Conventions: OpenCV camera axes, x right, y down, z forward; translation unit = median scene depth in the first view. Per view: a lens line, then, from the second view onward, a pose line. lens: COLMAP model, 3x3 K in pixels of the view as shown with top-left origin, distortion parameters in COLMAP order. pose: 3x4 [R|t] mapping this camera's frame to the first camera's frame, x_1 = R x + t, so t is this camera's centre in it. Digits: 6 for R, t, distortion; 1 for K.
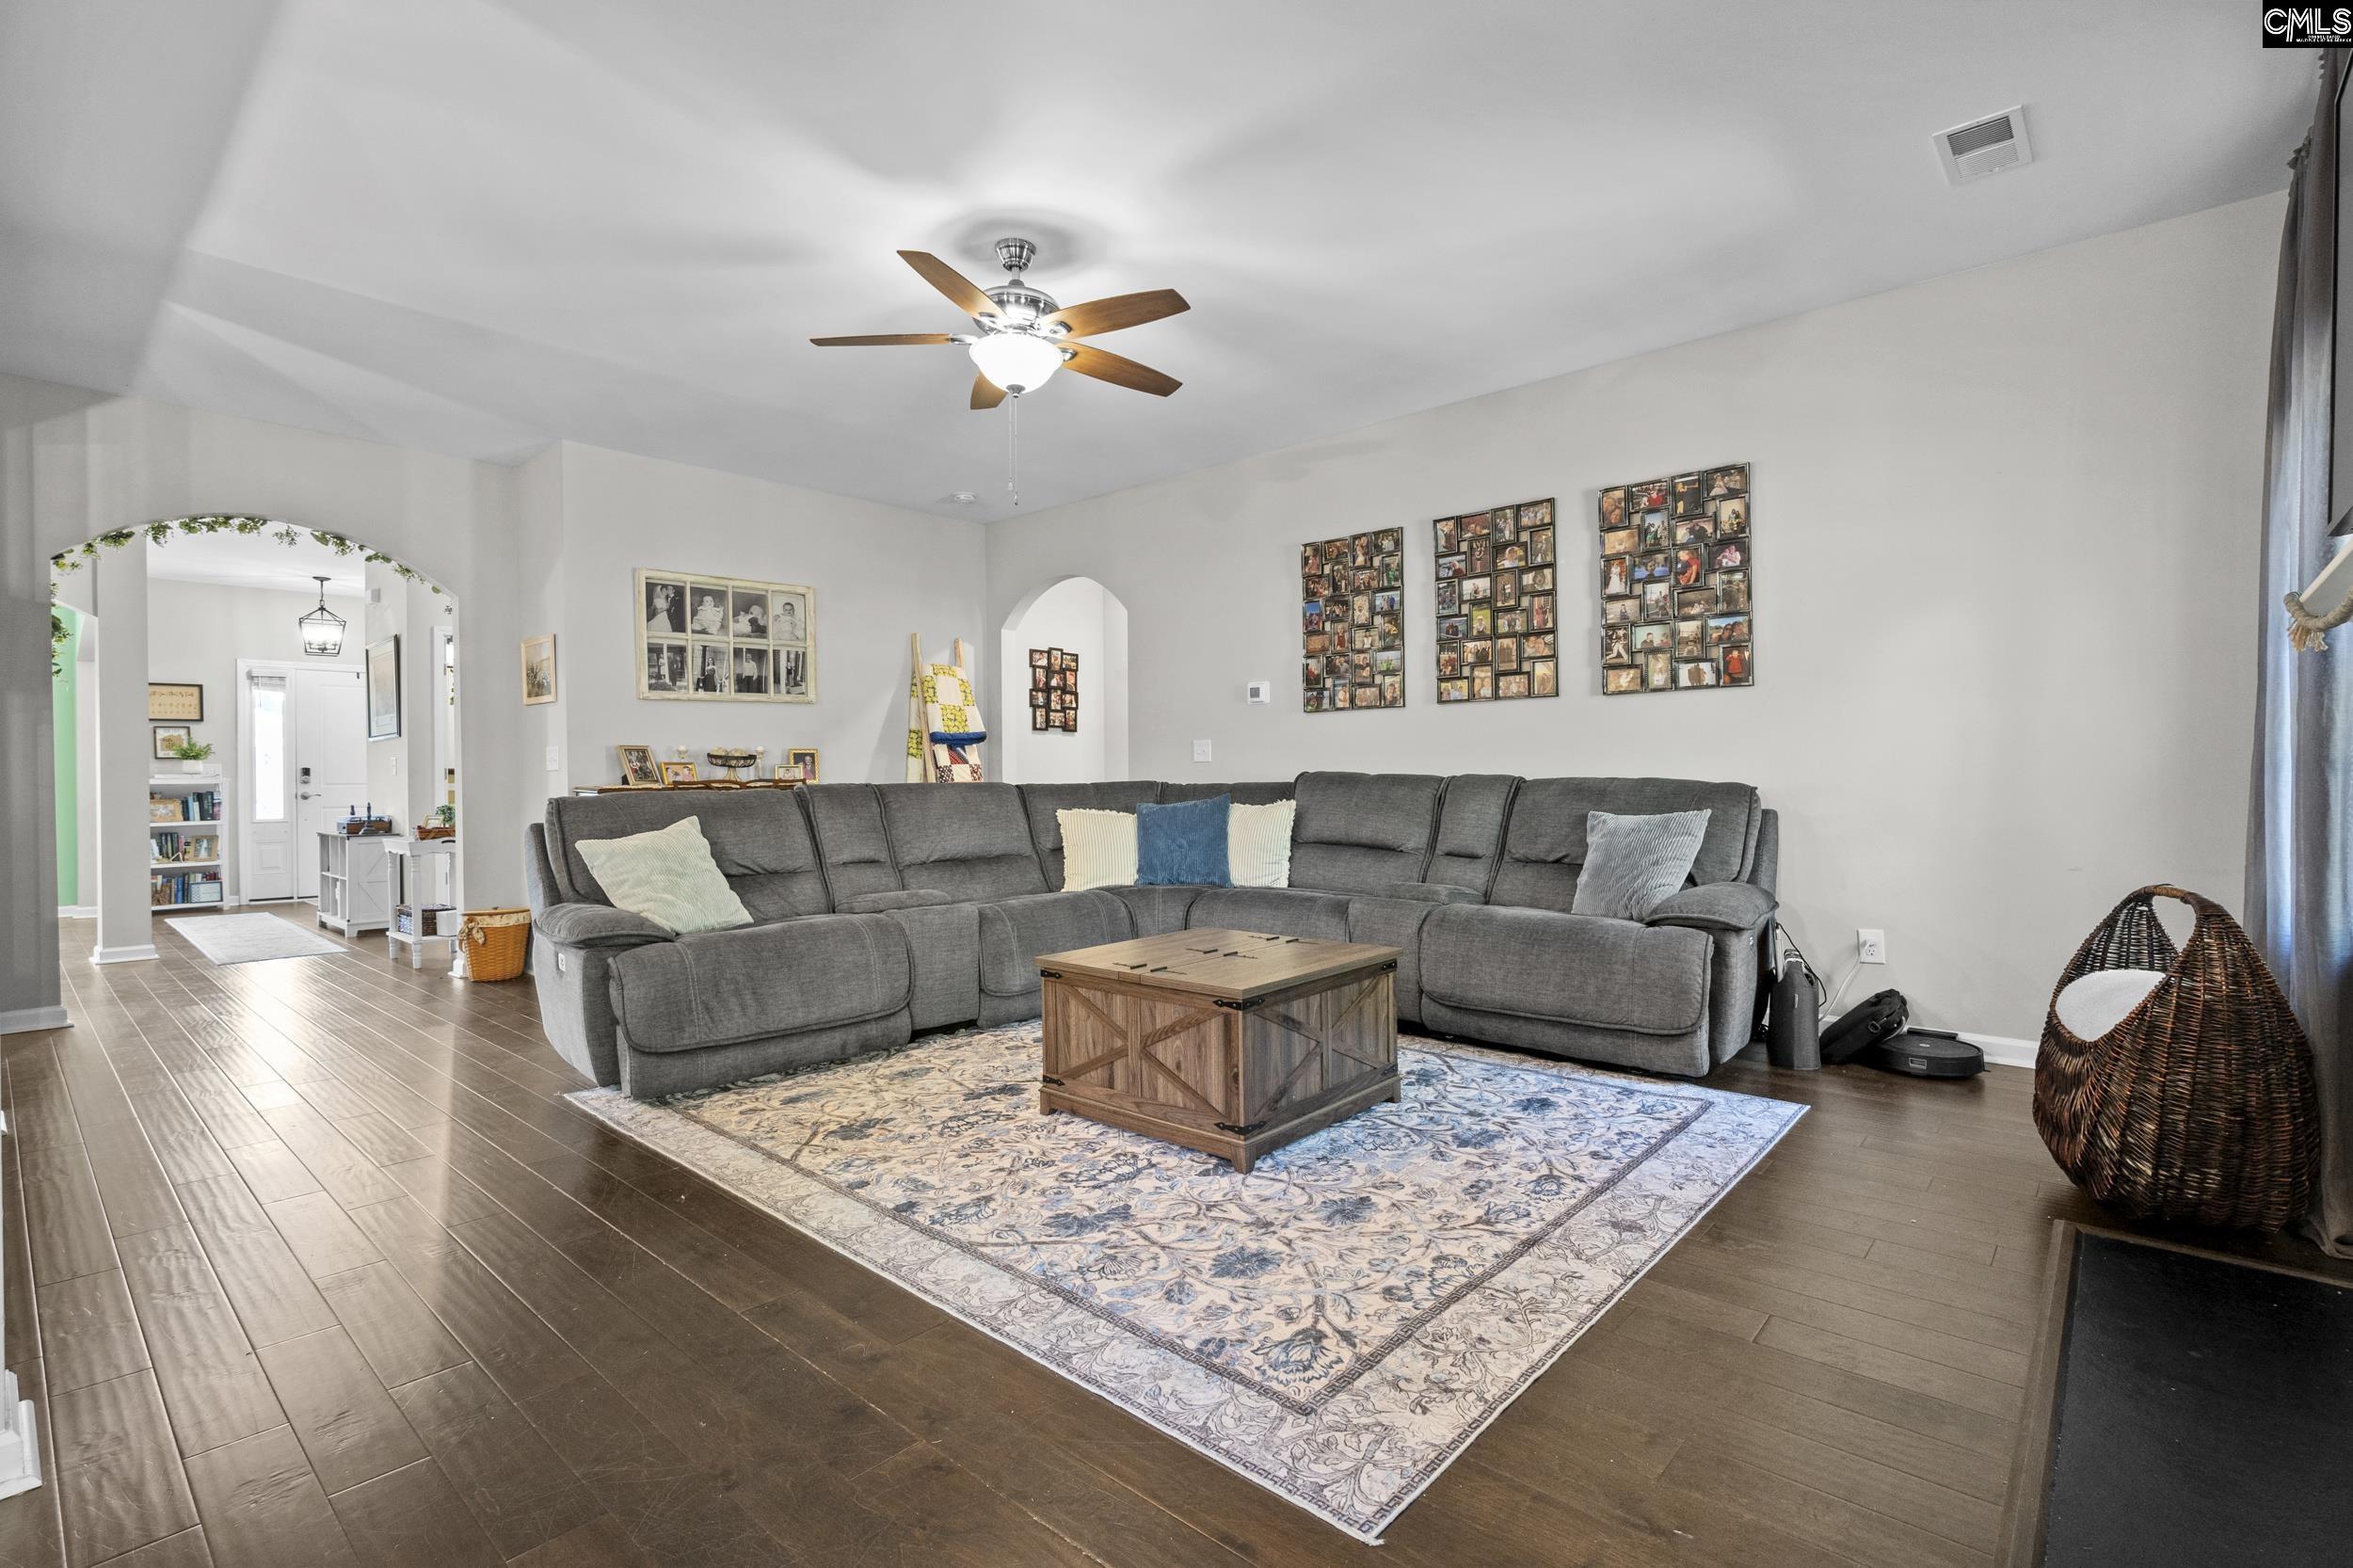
lens RADIAL K [[1083.8, 0, 1184.8], [0, 1083.8, 784.9], [0, 0, 1]] dist [-0.008423, 0.002025]
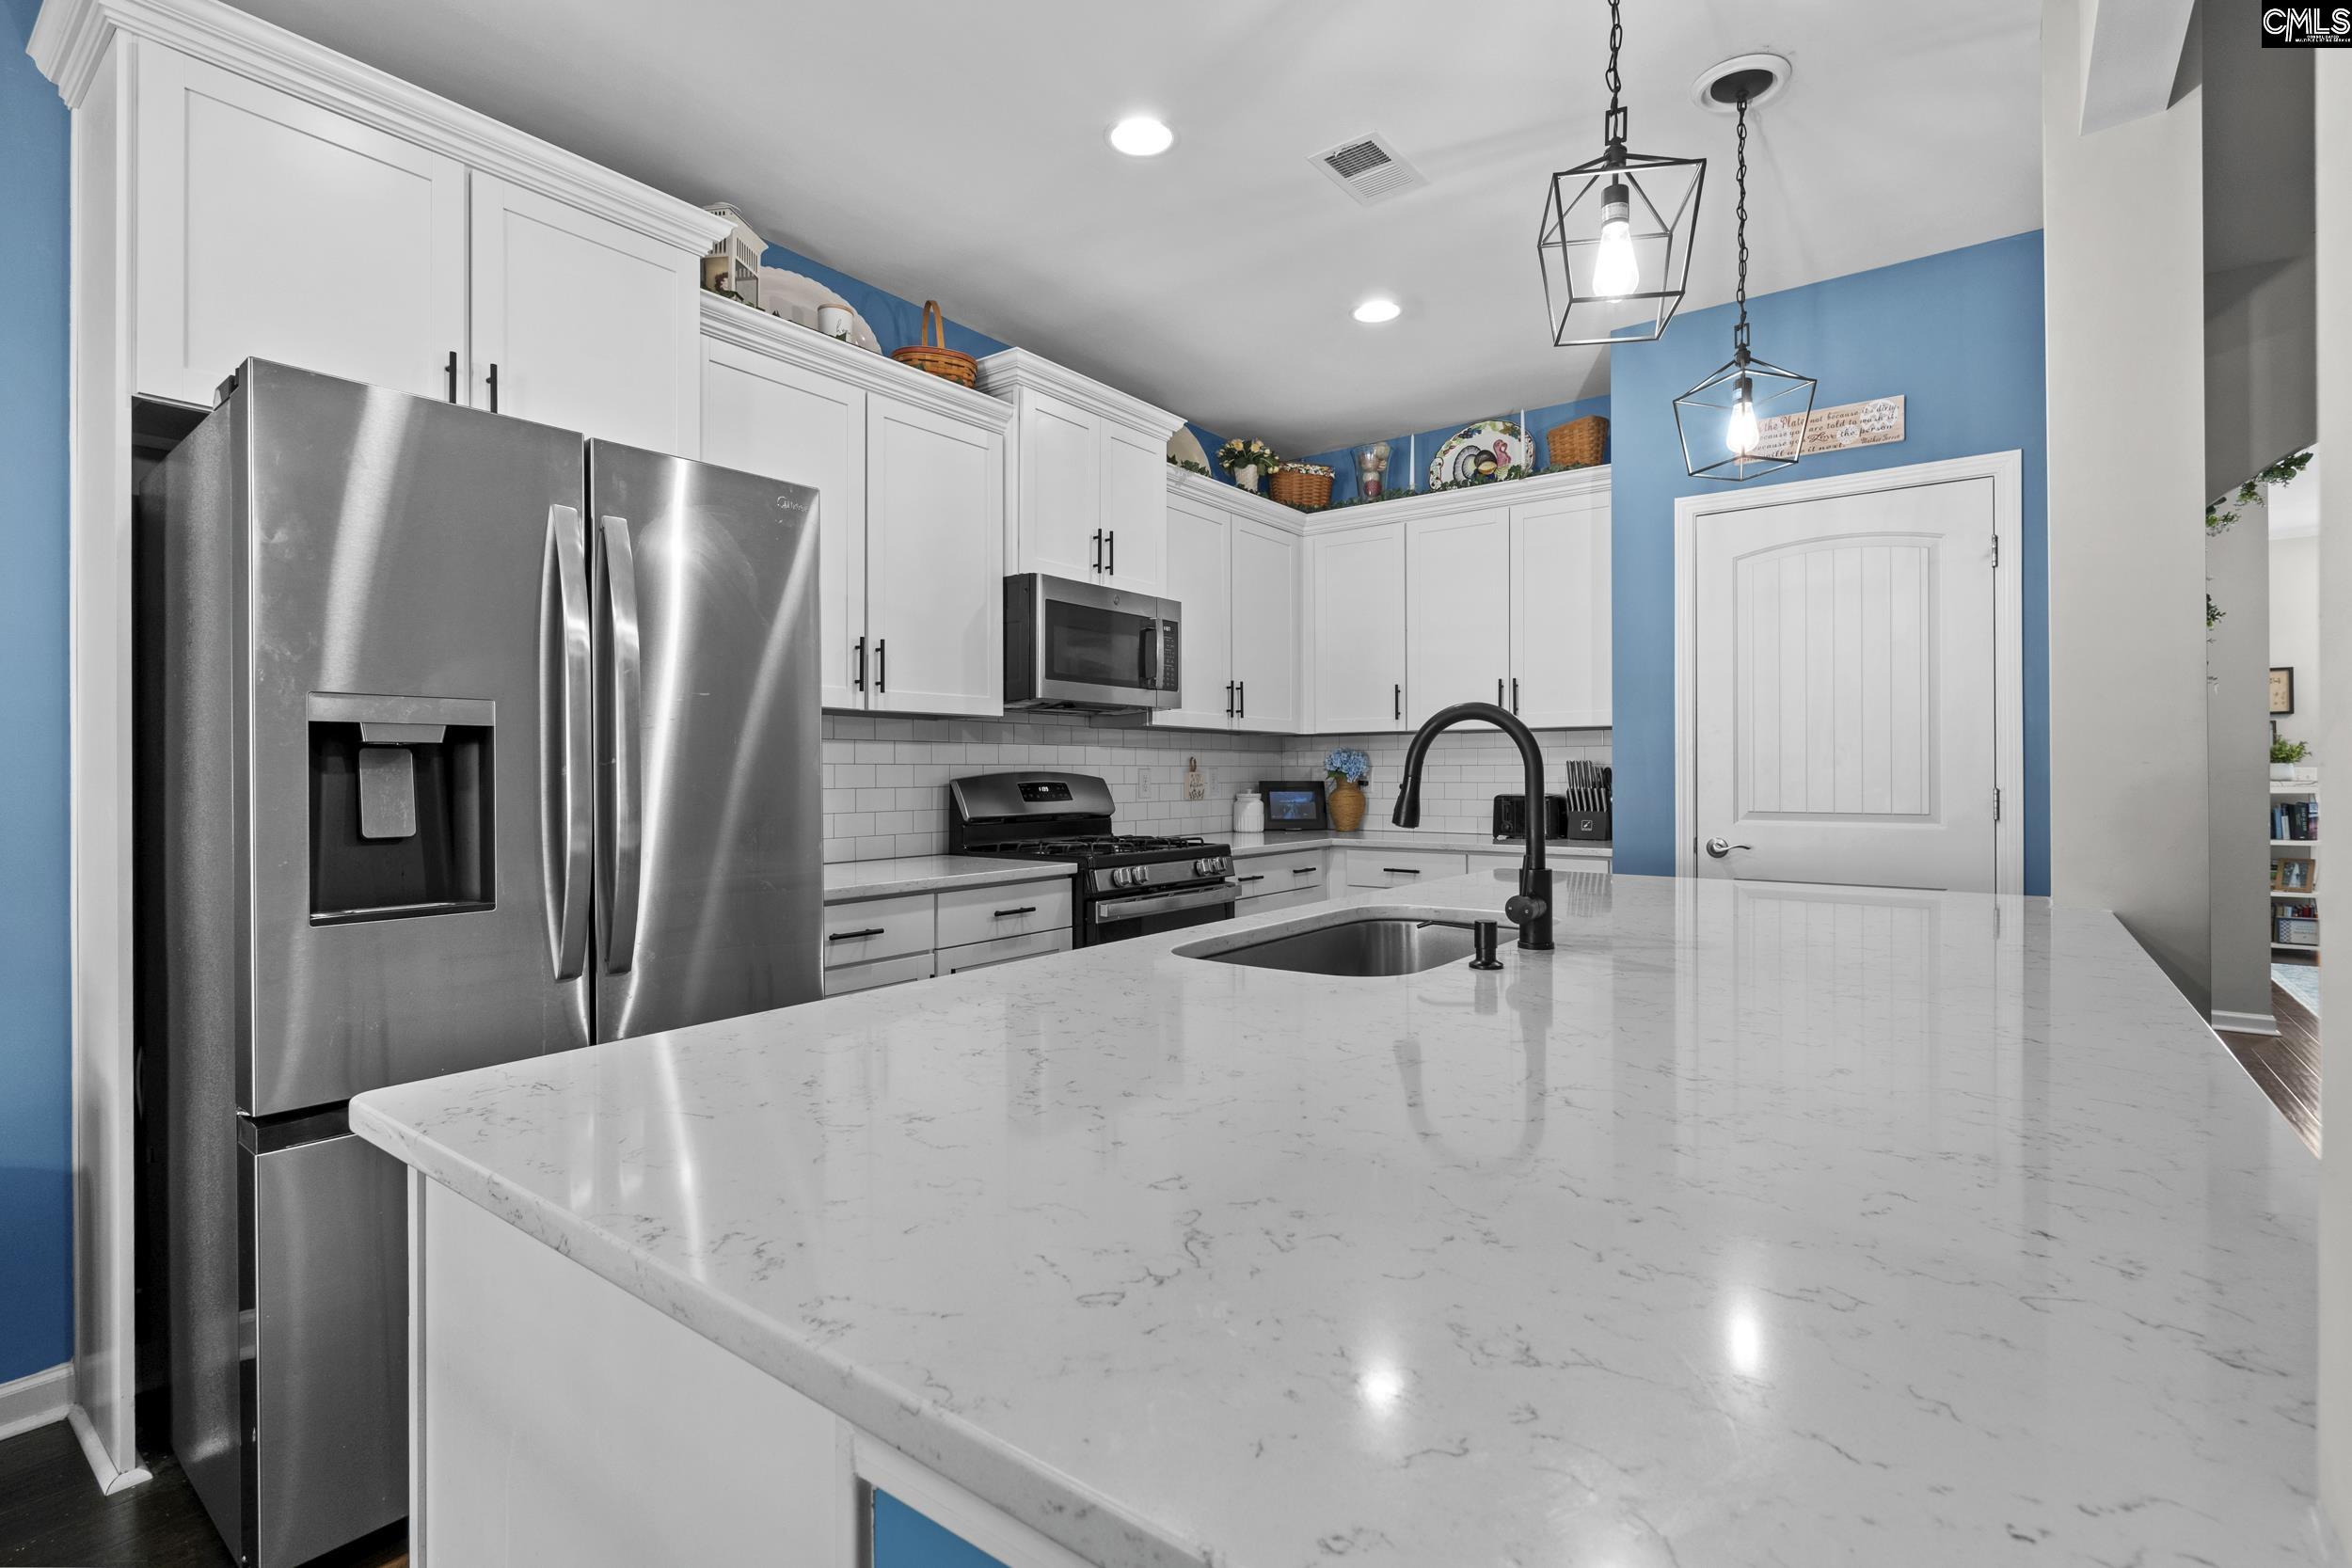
lens RADIAL K [[1083.2, 0, 1176.2], [0, 1083.2, 775.8], [0, 0, 1]] dist [-0.008423, 0.002025]
pose [[0.074927, 0.012172, -0.997115, -0.373467], [-0.006552, 0.999910, 0.011714, -0.034900], [0.997168, 0.005655, 0.075000, 0.247722]]
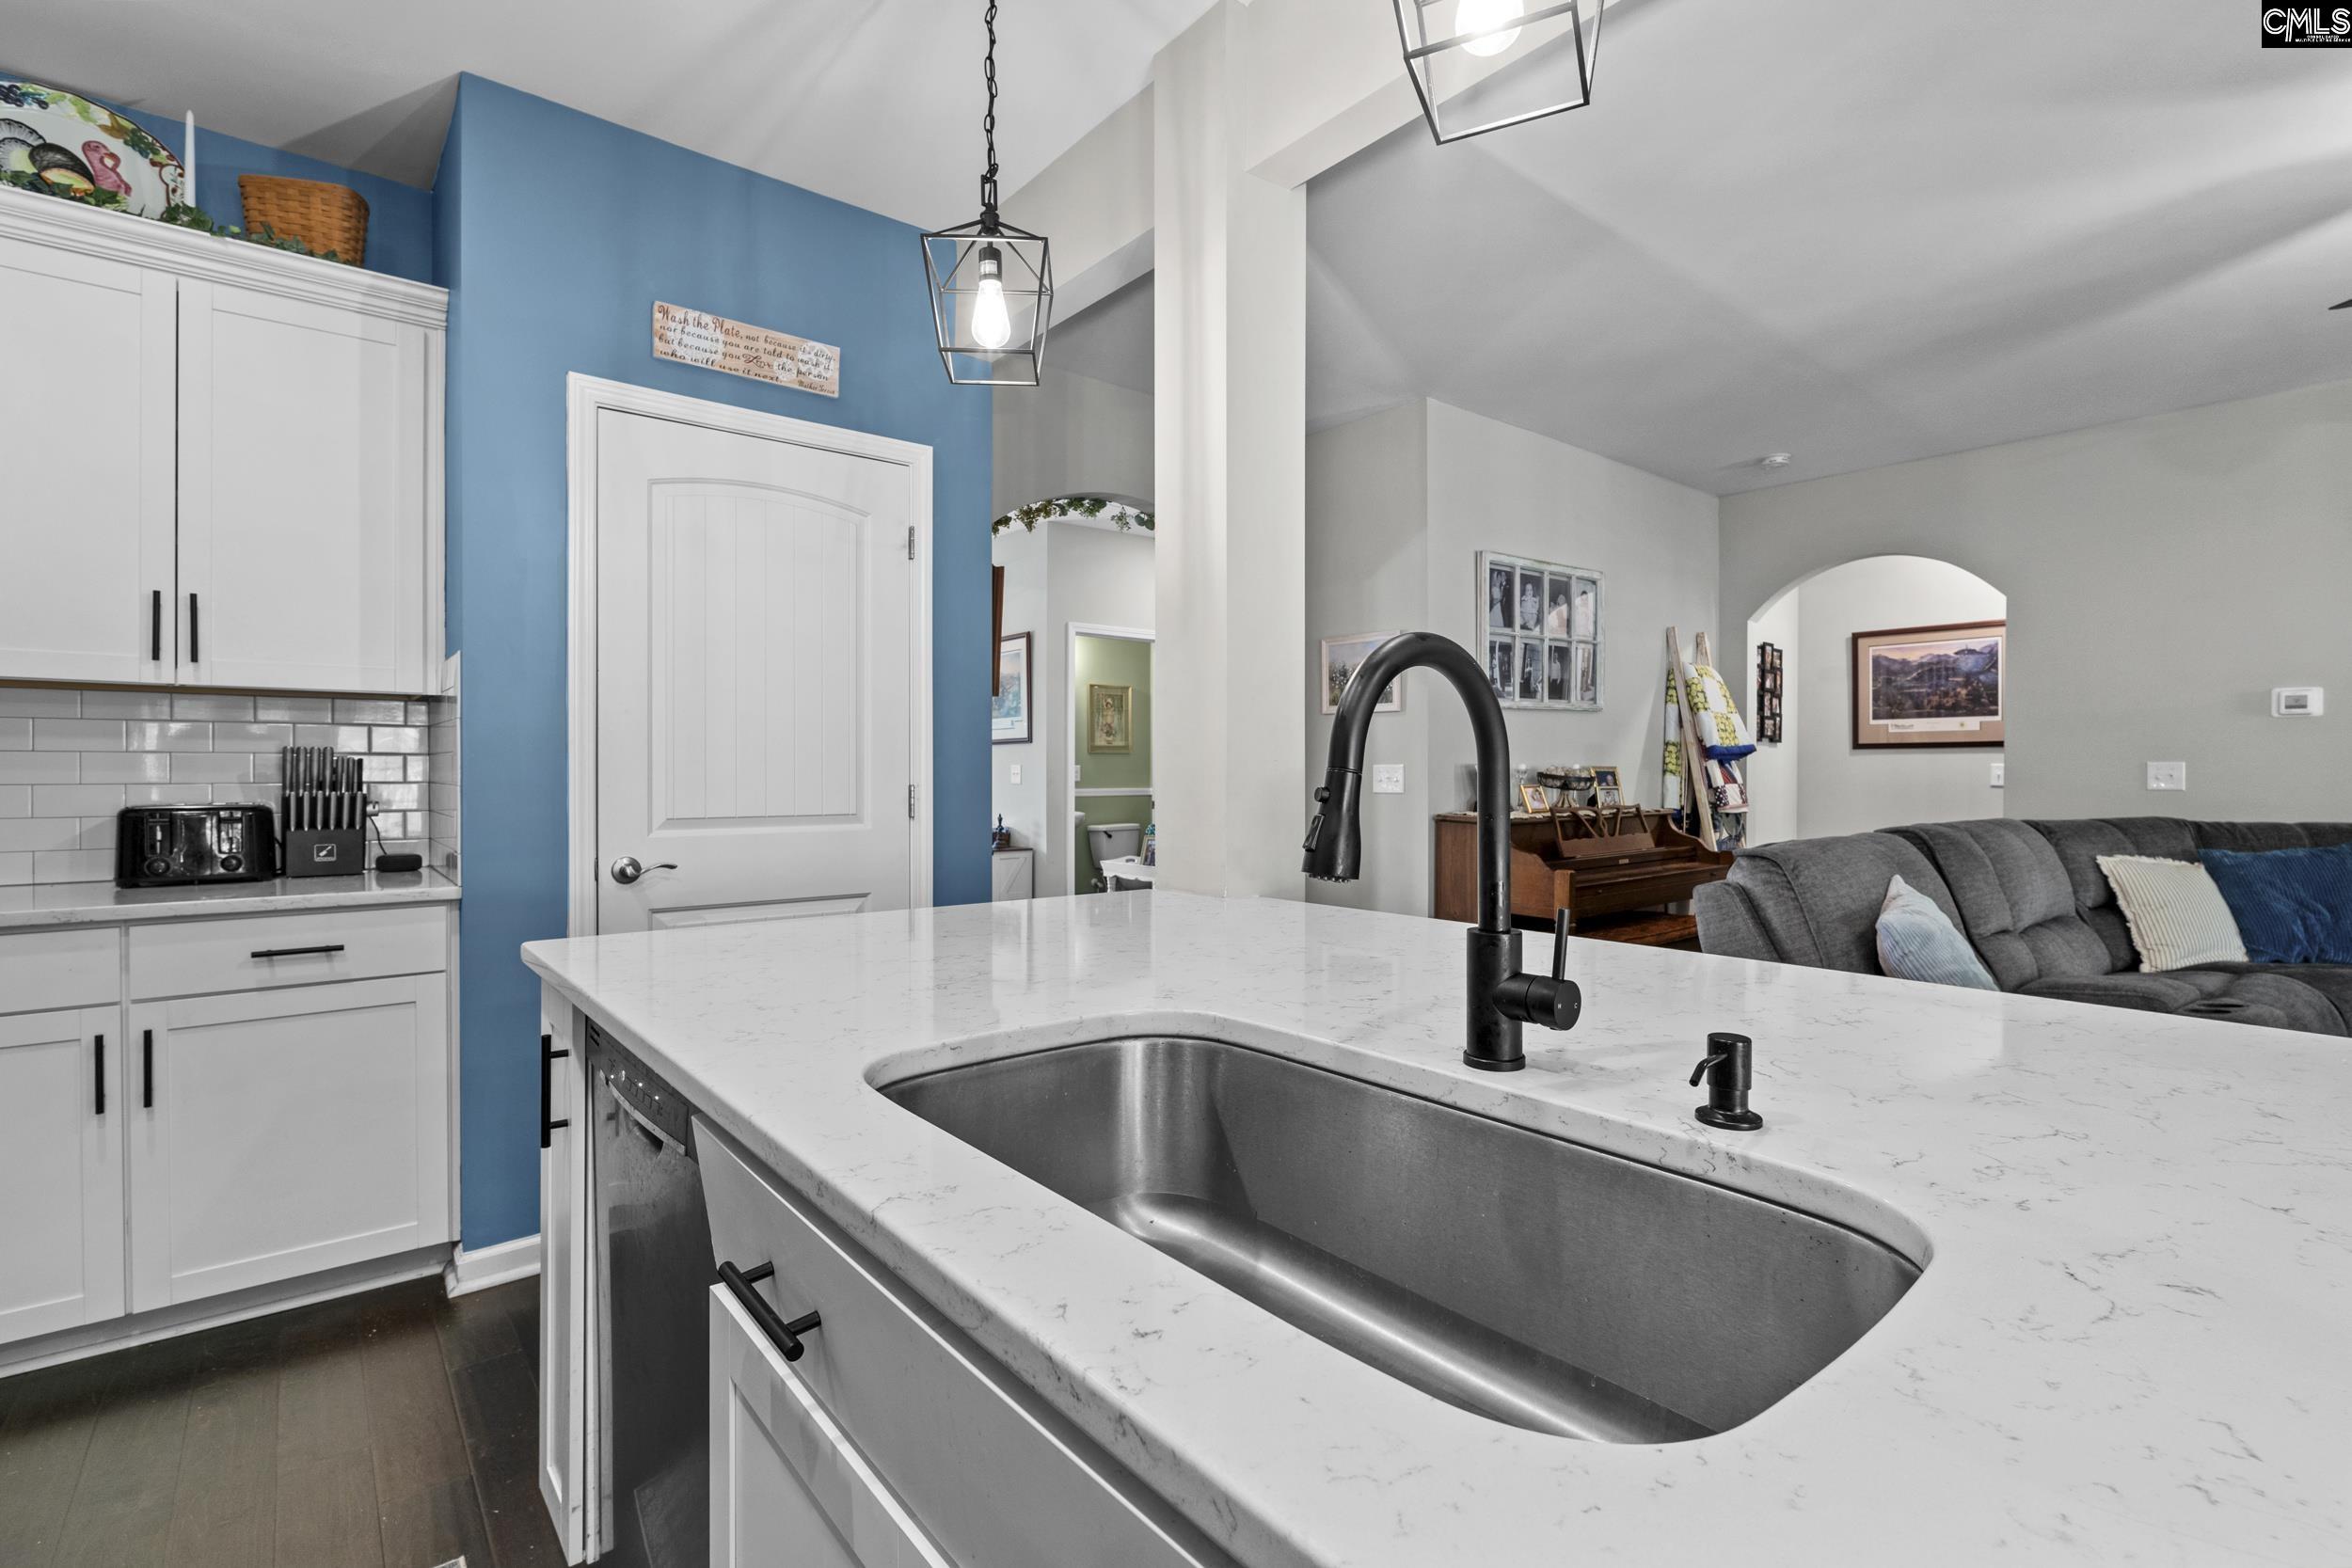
lens RADIAL K [[1083.2, 0, 1186.9], [0, 1083.2, 784.6], [0, 0, 1]] dist [-0.008423, 0.002025]
pose [[0.987608, 0.014422, -0.156275, -0.753268], [-0.013301, 0.999878, 0.008216, -0.030145], [0.156374, -0.006036, 0.987679, 0.174148]]
